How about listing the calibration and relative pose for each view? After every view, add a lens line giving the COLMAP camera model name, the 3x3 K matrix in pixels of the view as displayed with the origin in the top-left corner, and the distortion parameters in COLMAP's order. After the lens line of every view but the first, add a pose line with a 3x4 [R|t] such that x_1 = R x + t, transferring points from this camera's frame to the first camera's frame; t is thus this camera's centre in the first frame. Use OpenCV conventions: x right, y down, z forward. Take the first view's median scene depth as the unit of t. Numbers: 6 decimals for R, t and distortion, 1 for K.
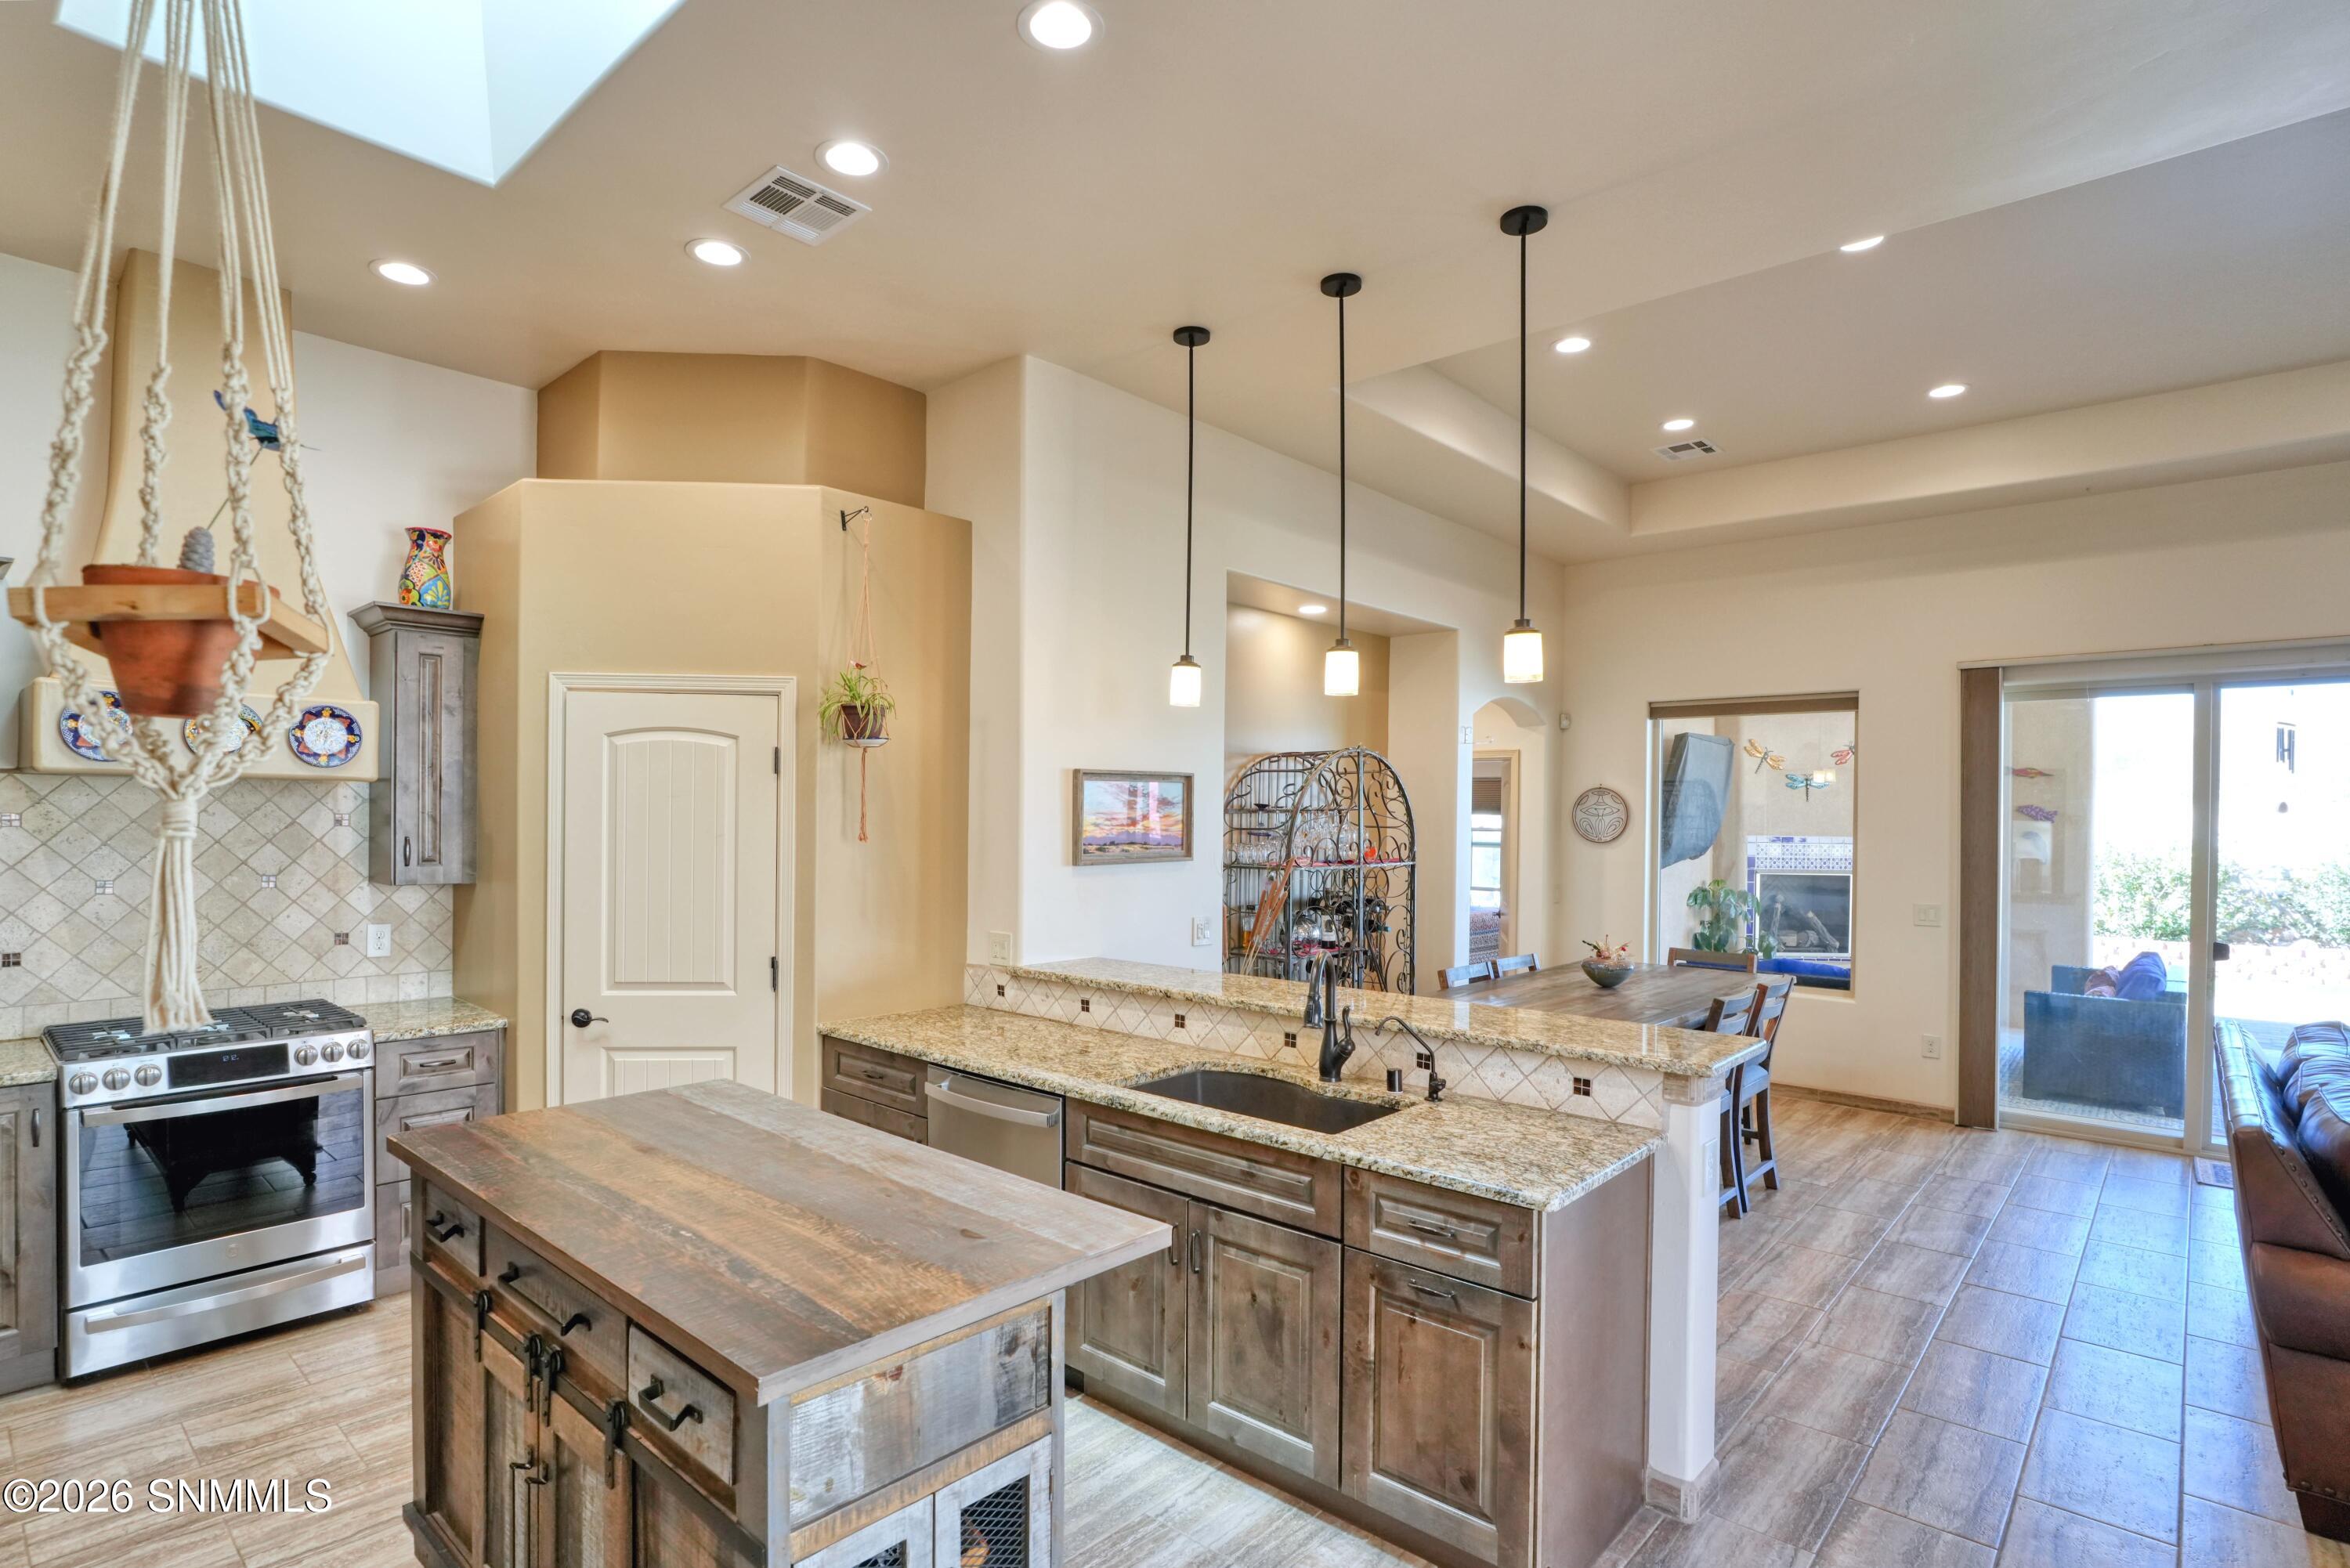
lens RADIAL K [[1159.2, 0, 1153.2], [0, 1159.2, 827.7], [0, 0, 1]] dist [-0.019186, 0.000621]
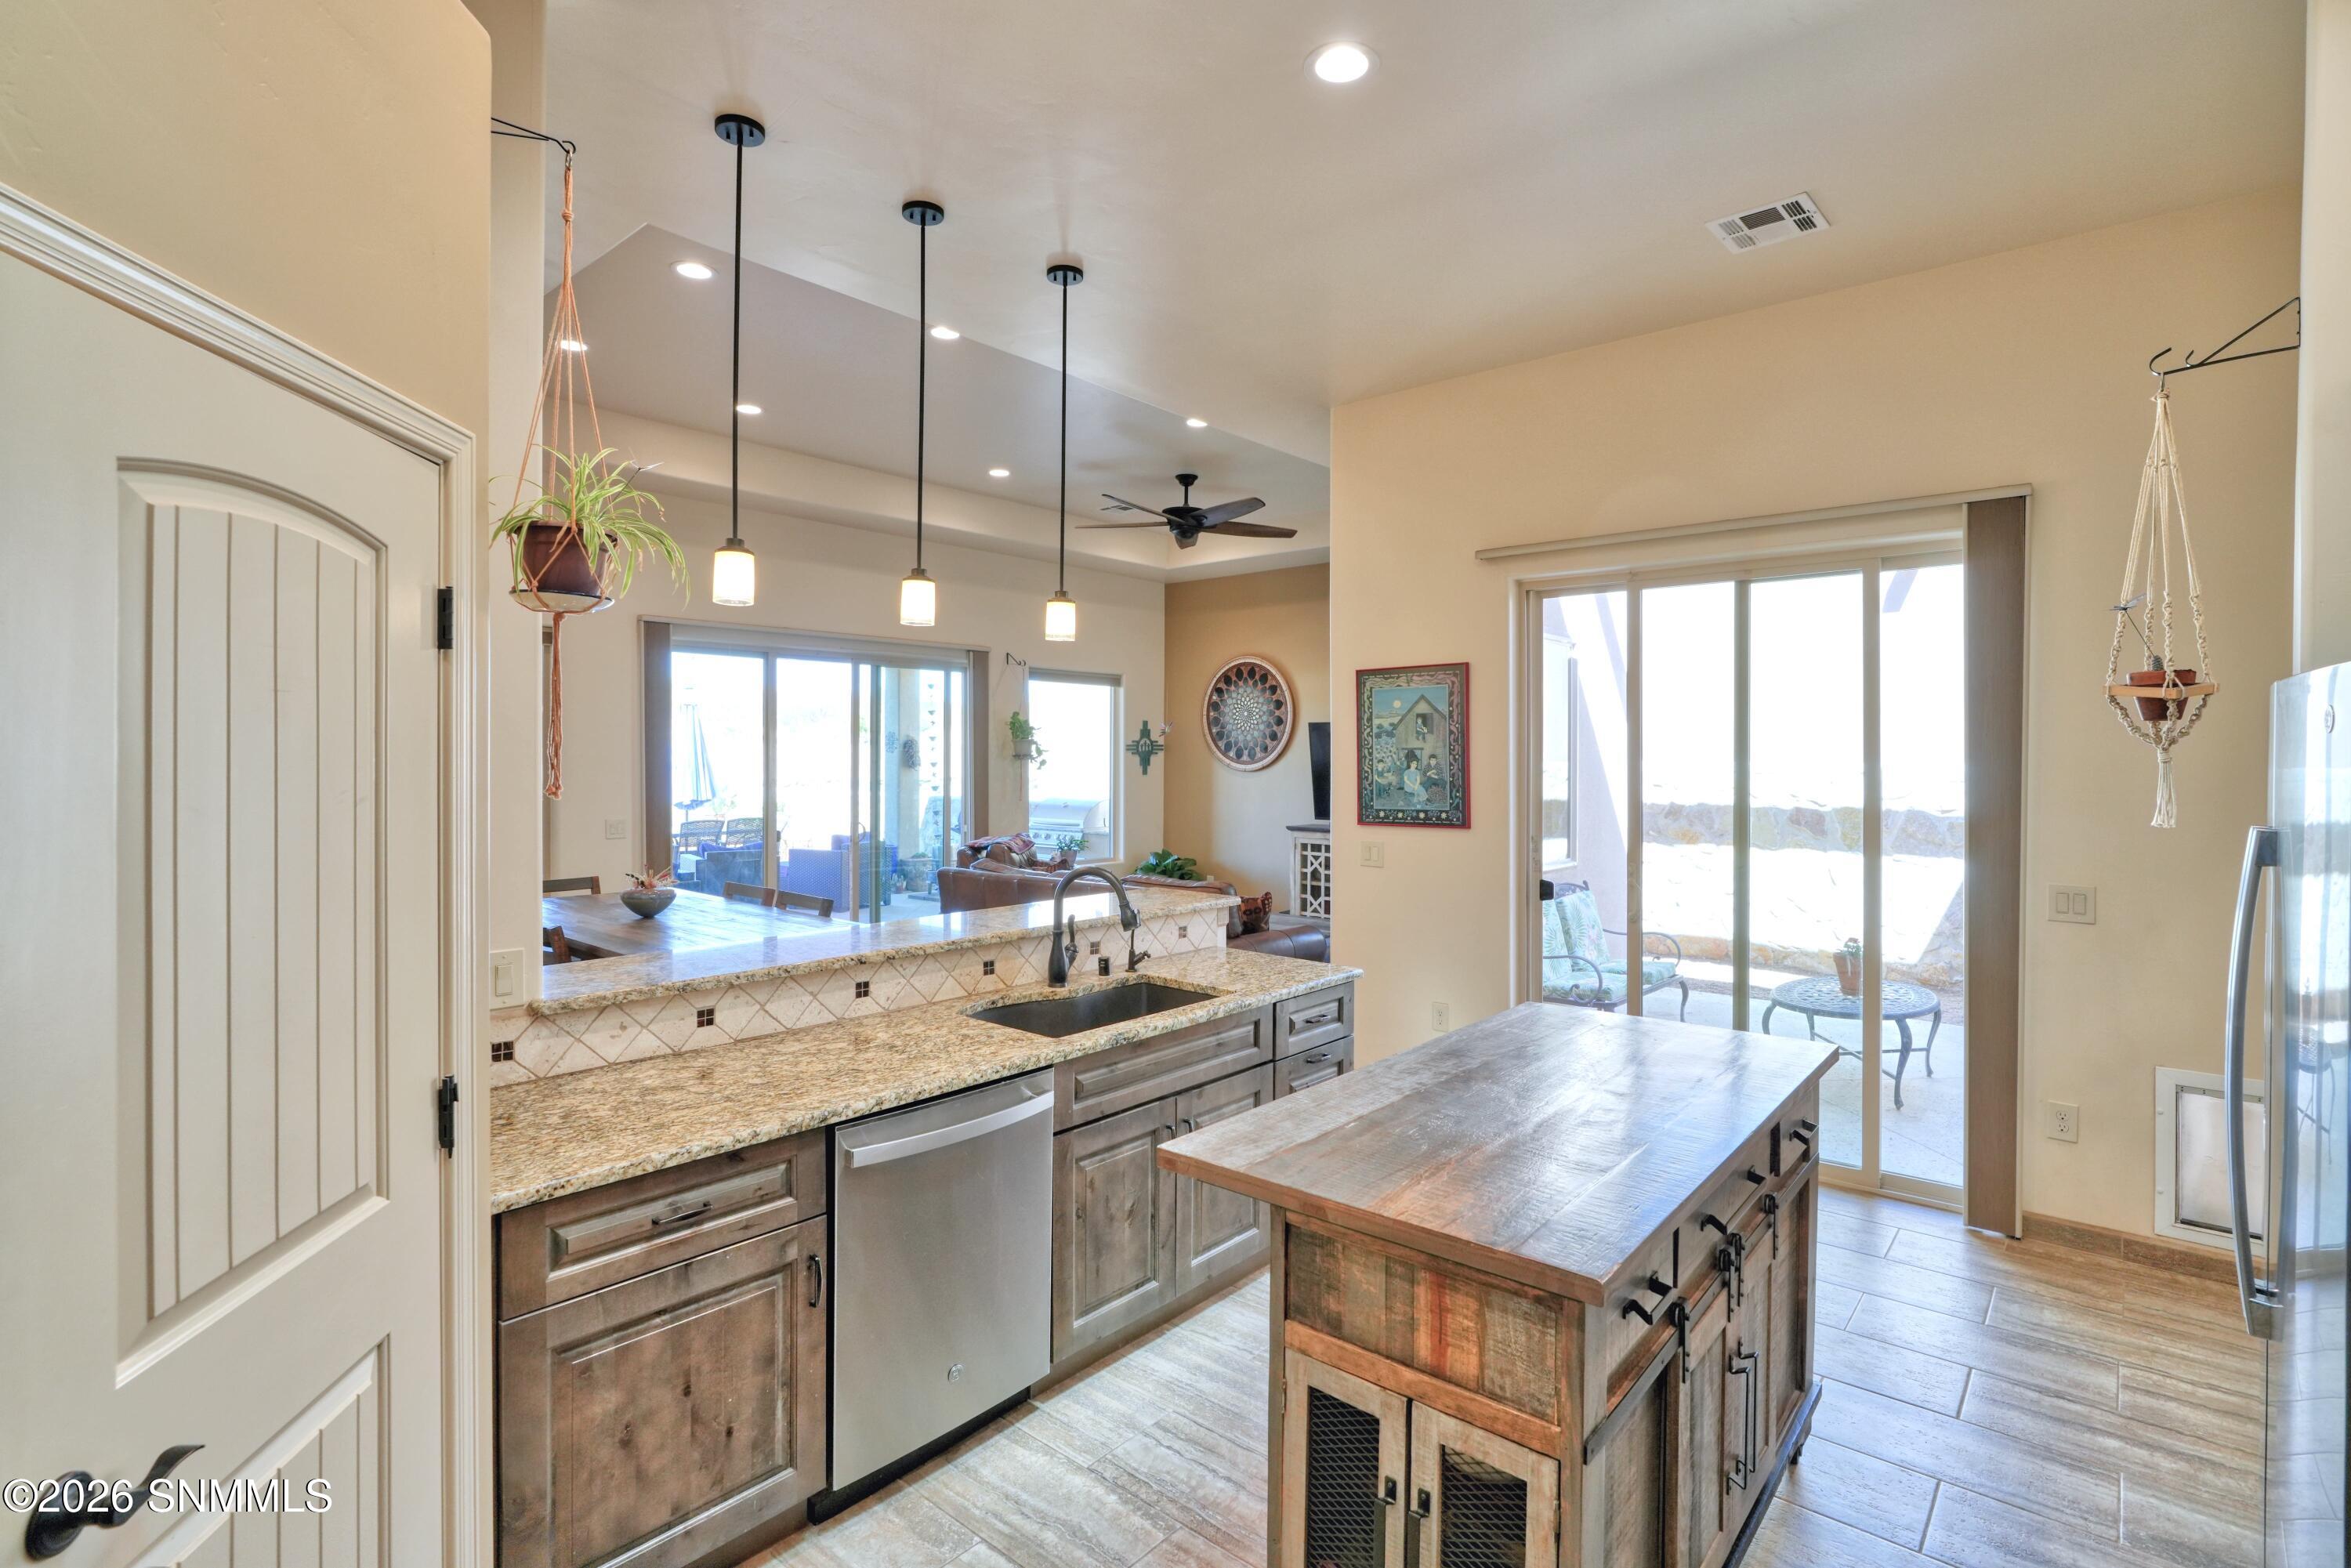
lens RADIAL K [[1114.1, 0, 1186.3], [0, 1114.1, 759.9], [0, 0, 1]] dist [-0.021668, 0.000046]
pose [[-0.026549, -0.013082, 0.999562, -0.506372], [0.005386, 0.999898, 0.013229, -0.006363], [-0.999633, 0.005735, -0.026476, 0.502531]]
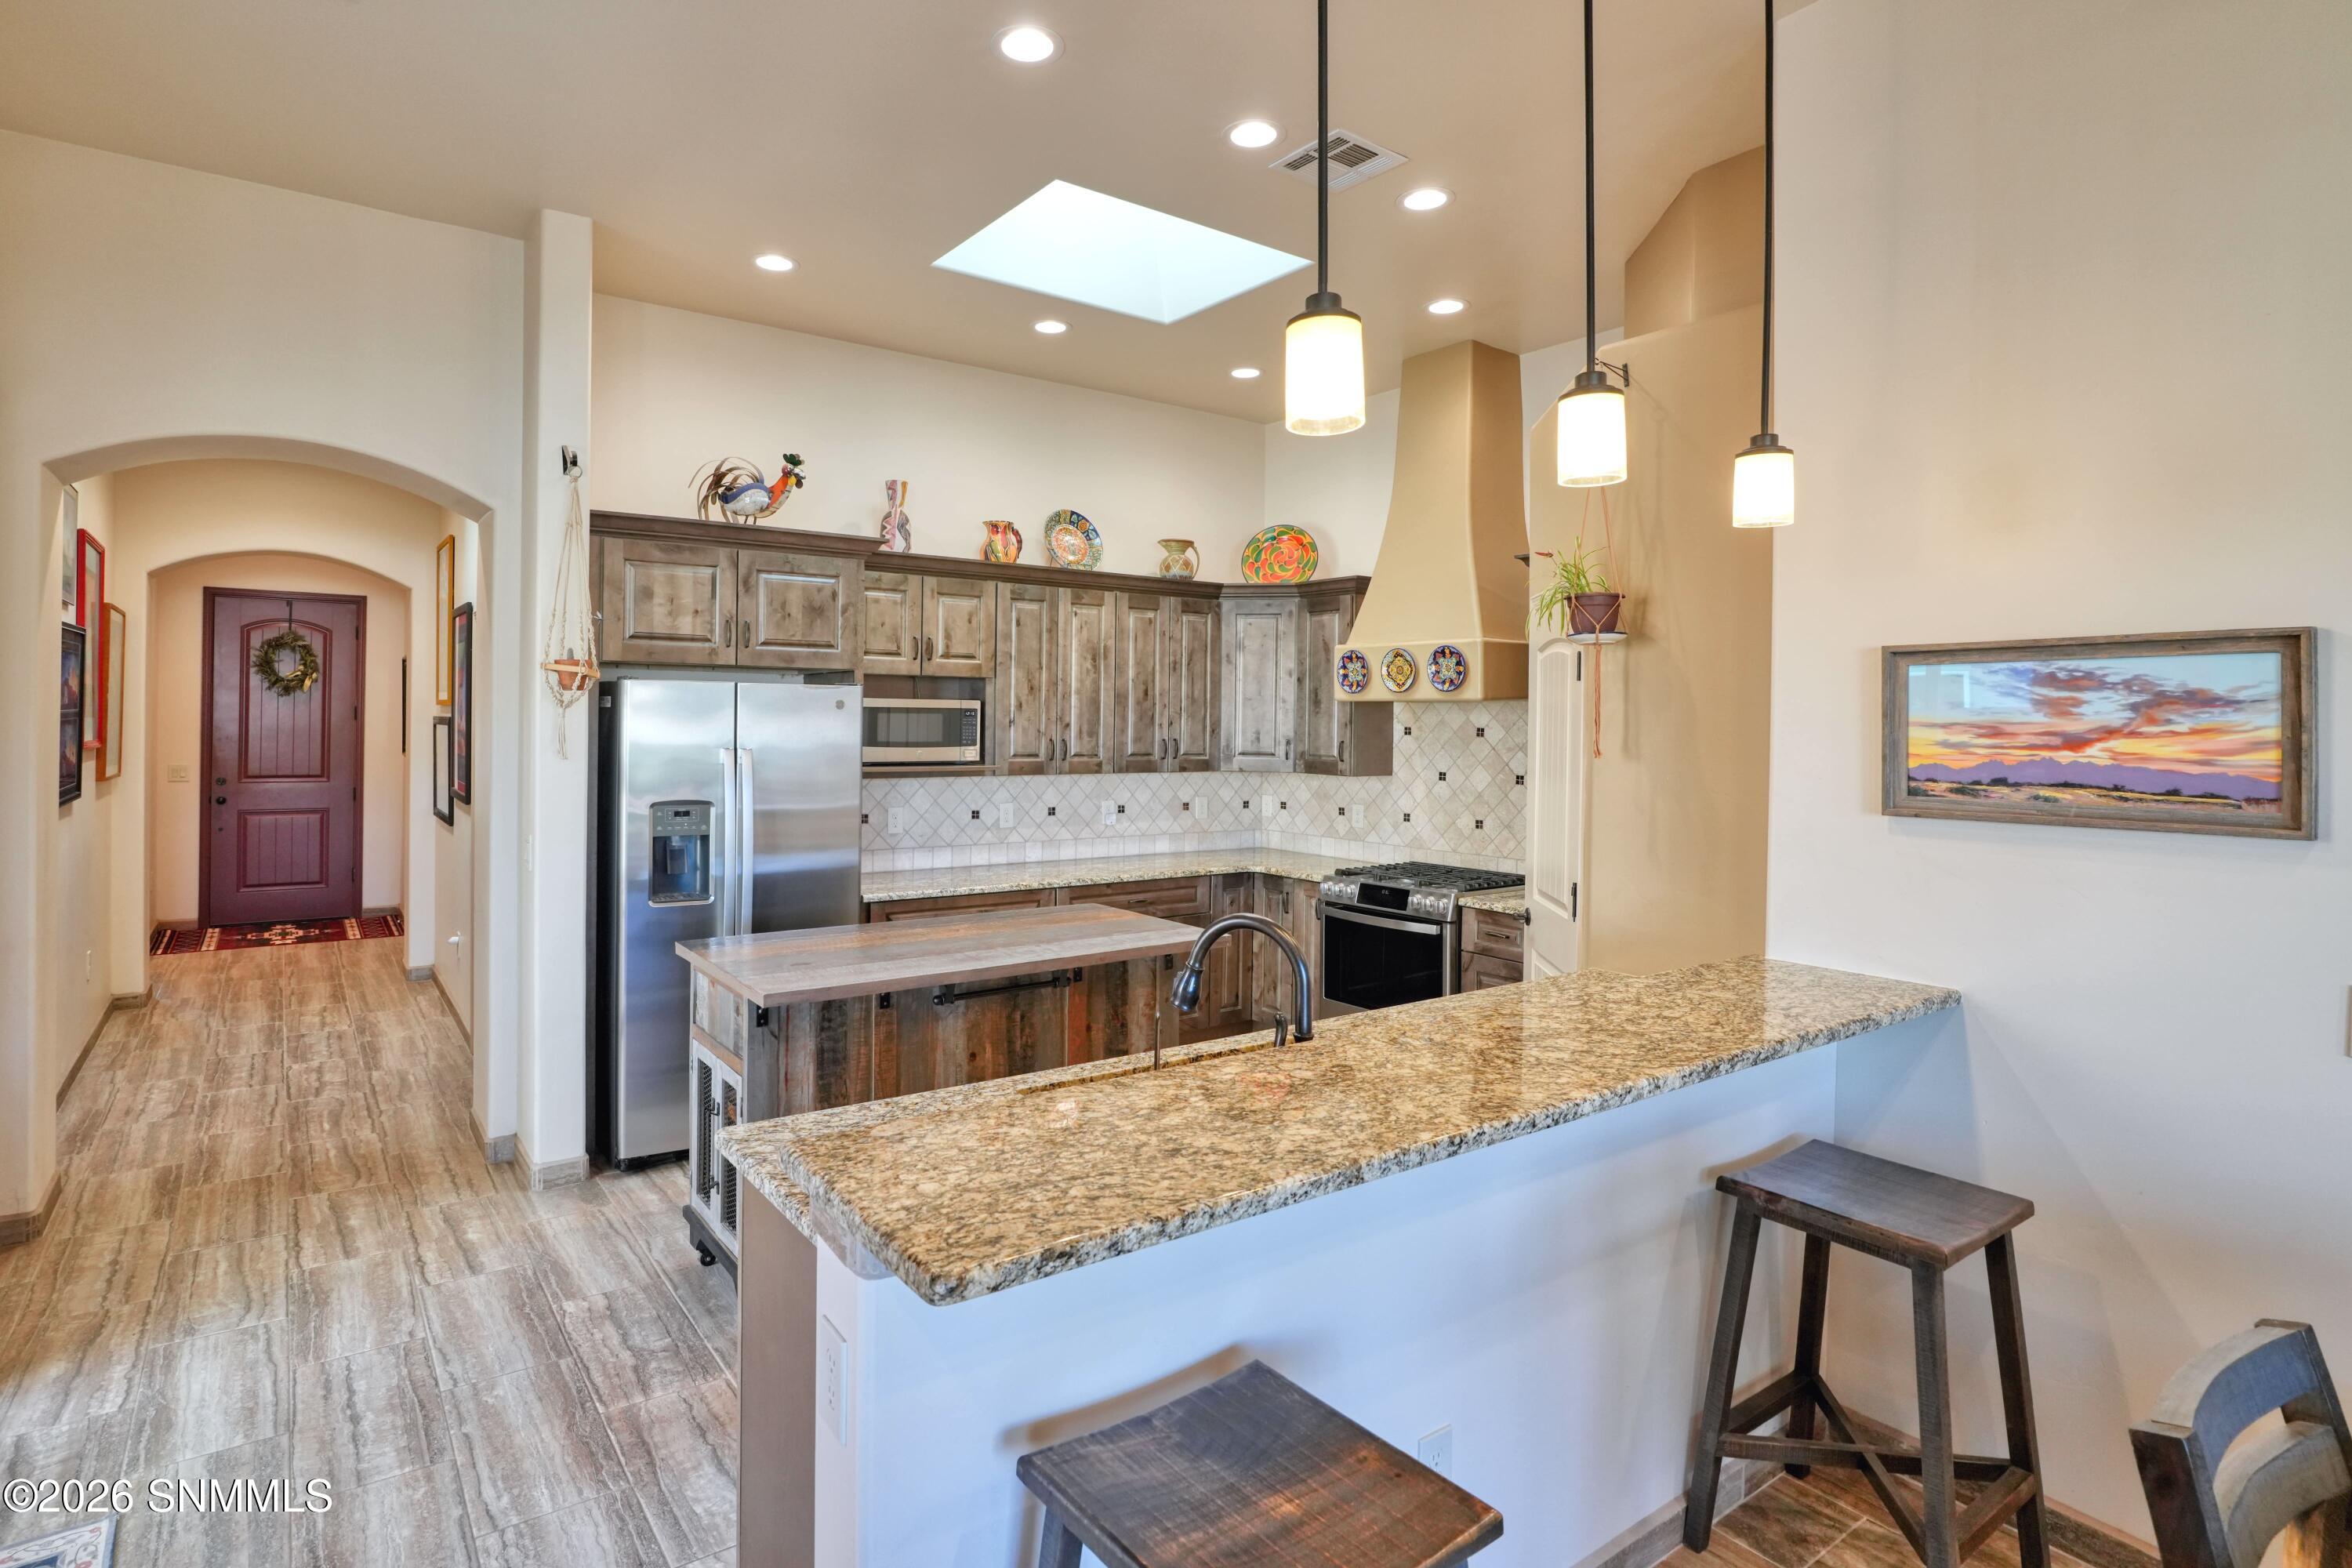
lens RADIAL K [[1193.7, 0, 1089.5], [0, 1193.7, 711.4], [0, 0, 1]] dist [-0.002974, -0.000225]
pose [[-0.226043, -0.018316, -0.973945, 0.462115], [-0.024348, 0.999617, -0.013148, -0.000802], [0.973813, 0.020741, -0.226402, 0.574854]]
